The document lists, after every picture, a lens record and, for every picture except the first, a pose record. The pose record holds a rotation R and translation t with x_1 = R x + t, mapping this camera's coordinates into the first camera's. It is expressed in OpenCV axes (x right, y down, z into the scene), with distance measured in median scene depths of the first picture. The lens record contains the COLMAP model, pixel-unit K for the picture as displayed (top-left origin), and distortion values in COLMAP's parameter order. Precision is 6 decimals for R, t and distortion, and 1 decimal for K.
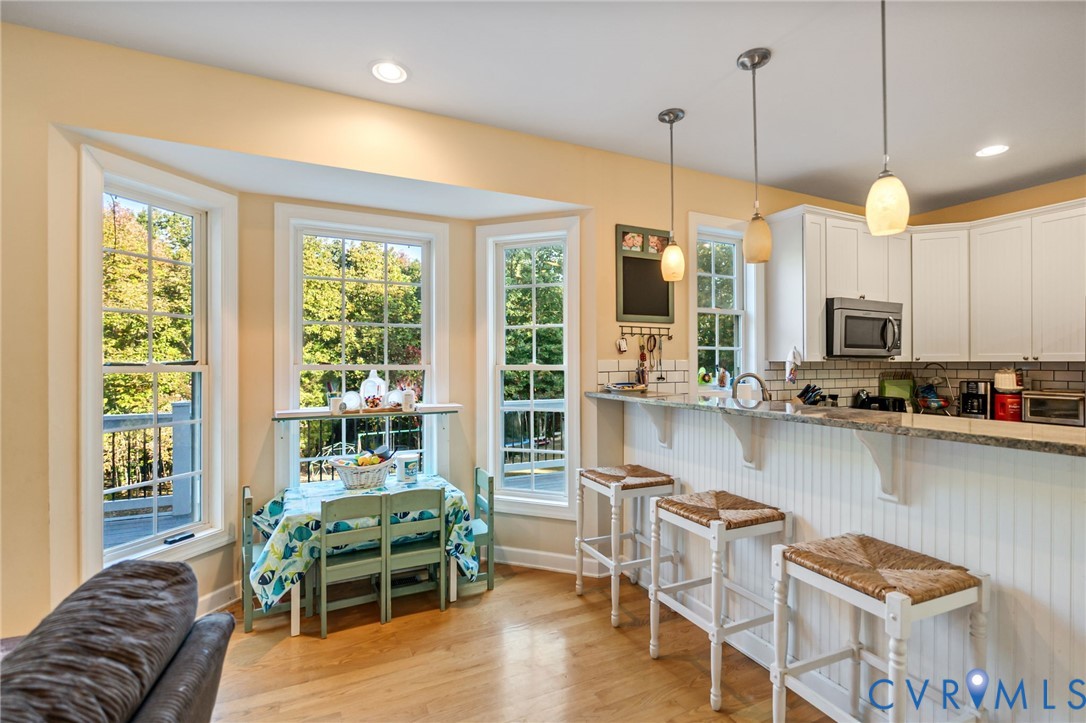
lens RADIAL K [[497.7, 0, 540.3], [0, 497.7, 363.3], [0, 0, 1]] dist [-0.008336, -0.000586]
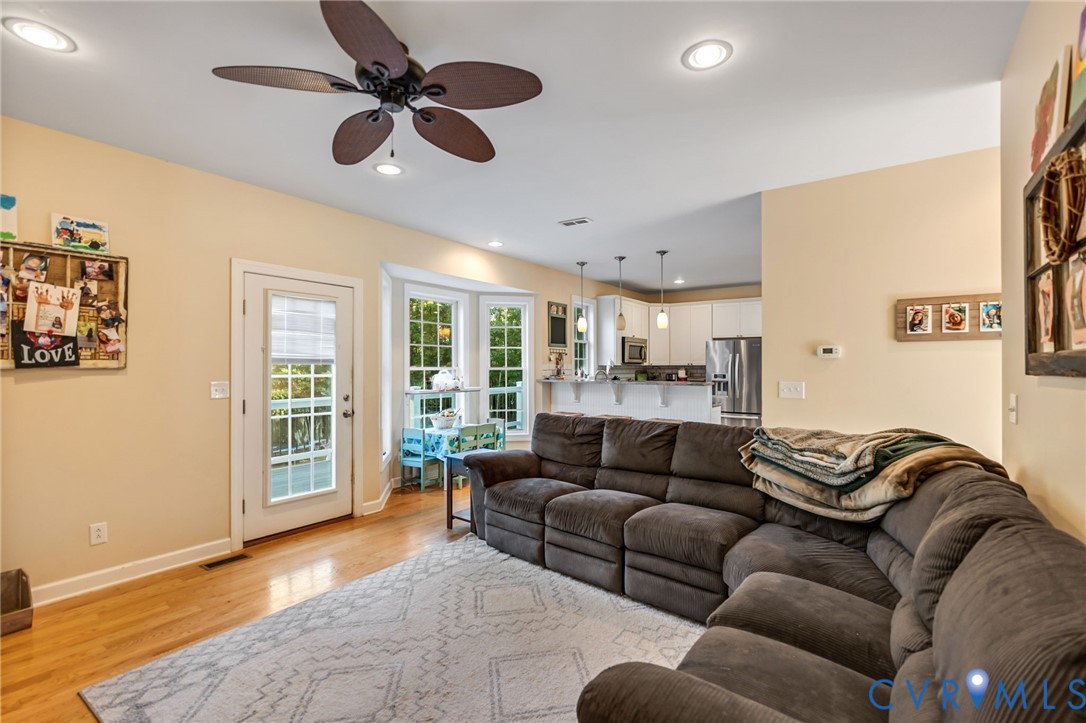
lens RADIAL K [[497.7, 0, 540.3], [0, 497.7, 363.3], [0, 0, 1]] dist [-0.008336, -0.000586]
pose [[0.874172, 0.002295, 0.485611, -0.868875], [0.000979, 0.999978, -0.006489, 0.001450], [-0.485615, 0.006148, 0.874151, -0.811098]]
